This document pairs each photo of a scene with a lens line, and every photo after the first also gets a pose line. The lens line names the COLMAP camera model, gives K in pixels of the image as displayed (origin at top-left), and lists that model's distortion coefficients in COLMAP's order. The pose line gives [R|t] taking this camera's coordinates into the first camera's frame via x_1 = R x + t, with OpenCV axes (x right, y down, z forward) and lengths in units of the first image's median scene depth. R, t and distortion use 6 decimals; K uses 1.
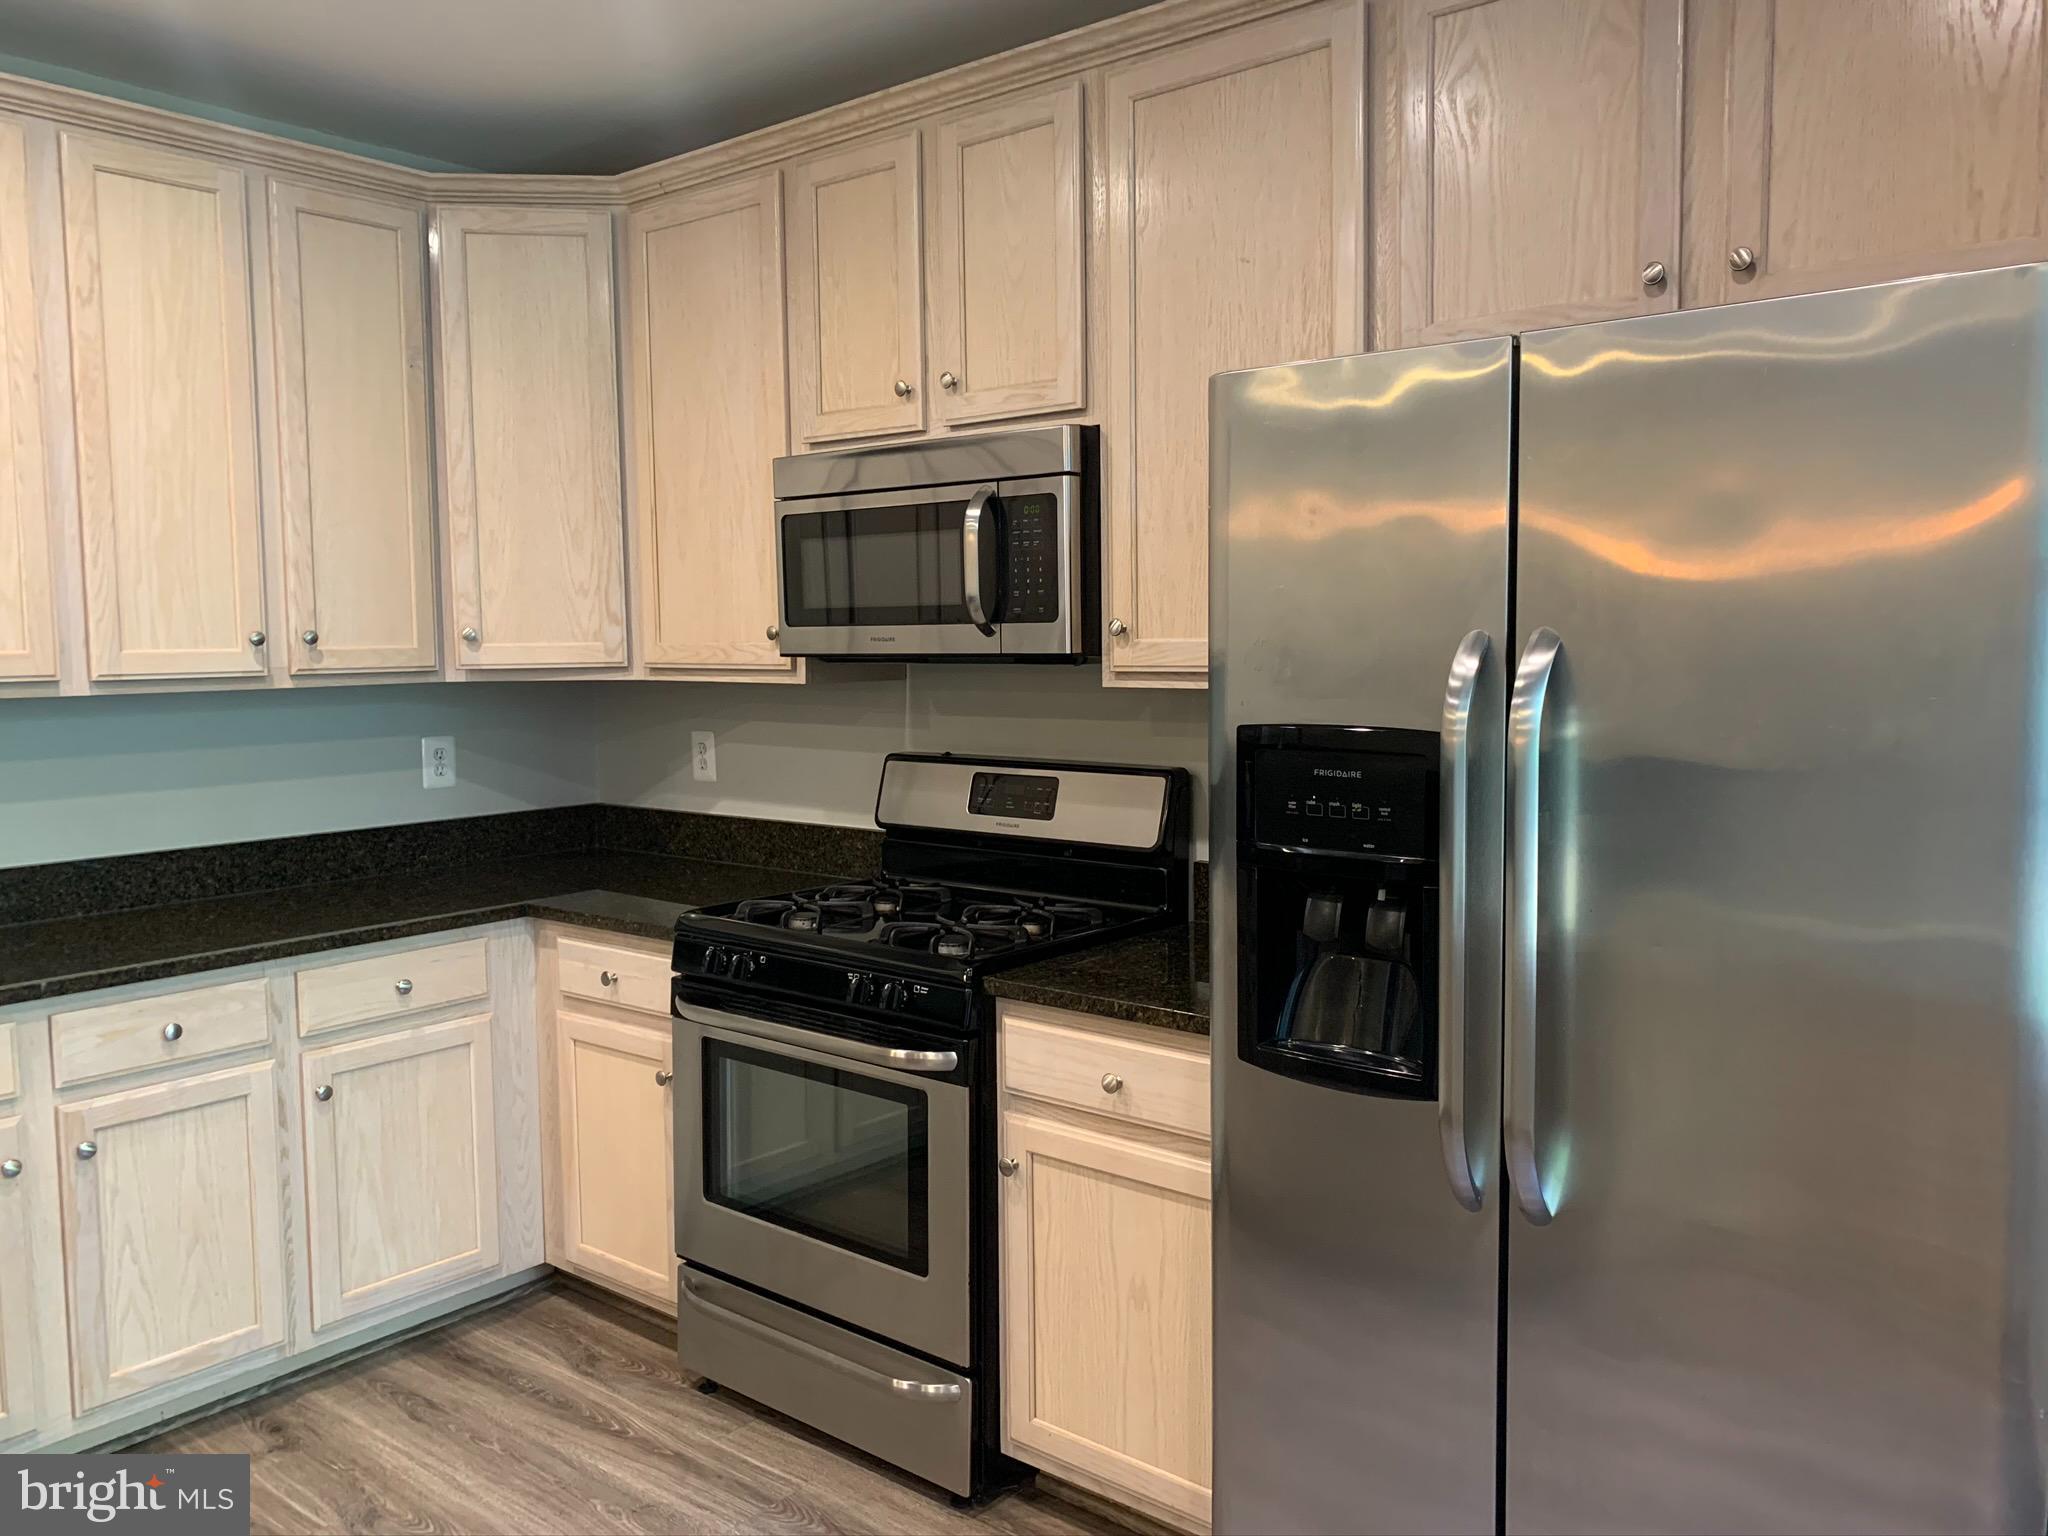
lens RADIAL K [[1570.5, 0, 1022.8], [0, 1570.5, 768.2], [0, 0, 1]] dist [0.007402, -0.013770]
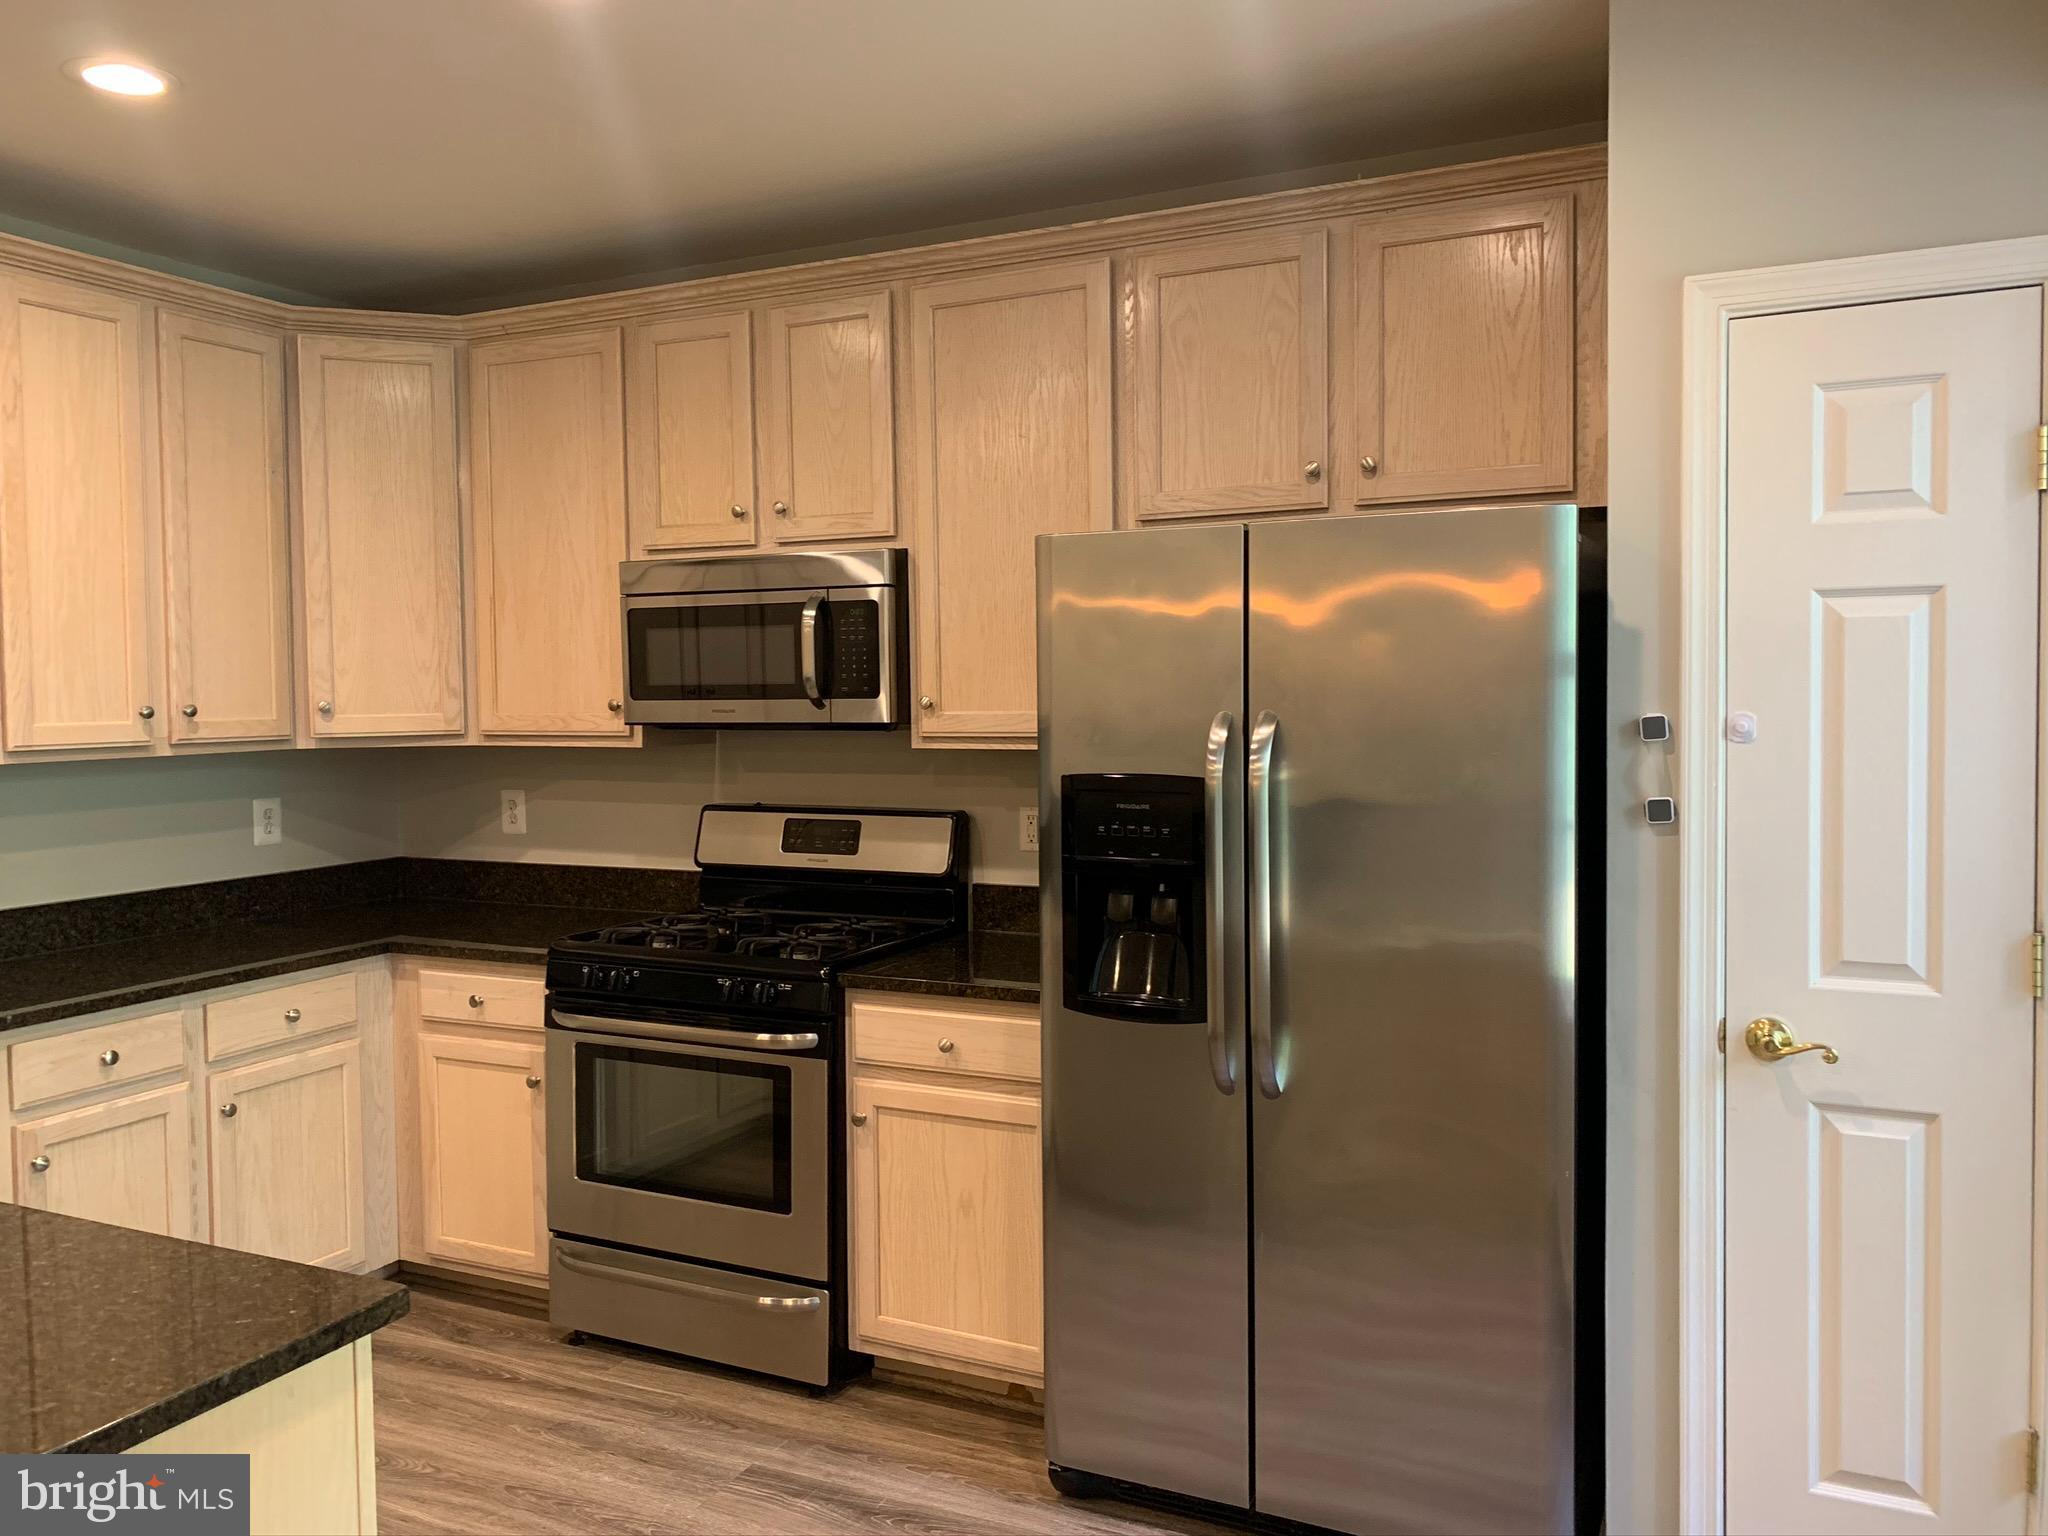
lens RADIAL K [[1570.5, 0, 1021.8], [0, 1570.5, 762.2], [0, 0, 1]] dist [0.007402, -0.013770]
pose [[0.970643, -0.011394, 0.240254, -0.161487], [0.020871, 0.999100, -0.036939, 0.008581], [-0.239617, 0.040869, 0.970007, -0.261521]]
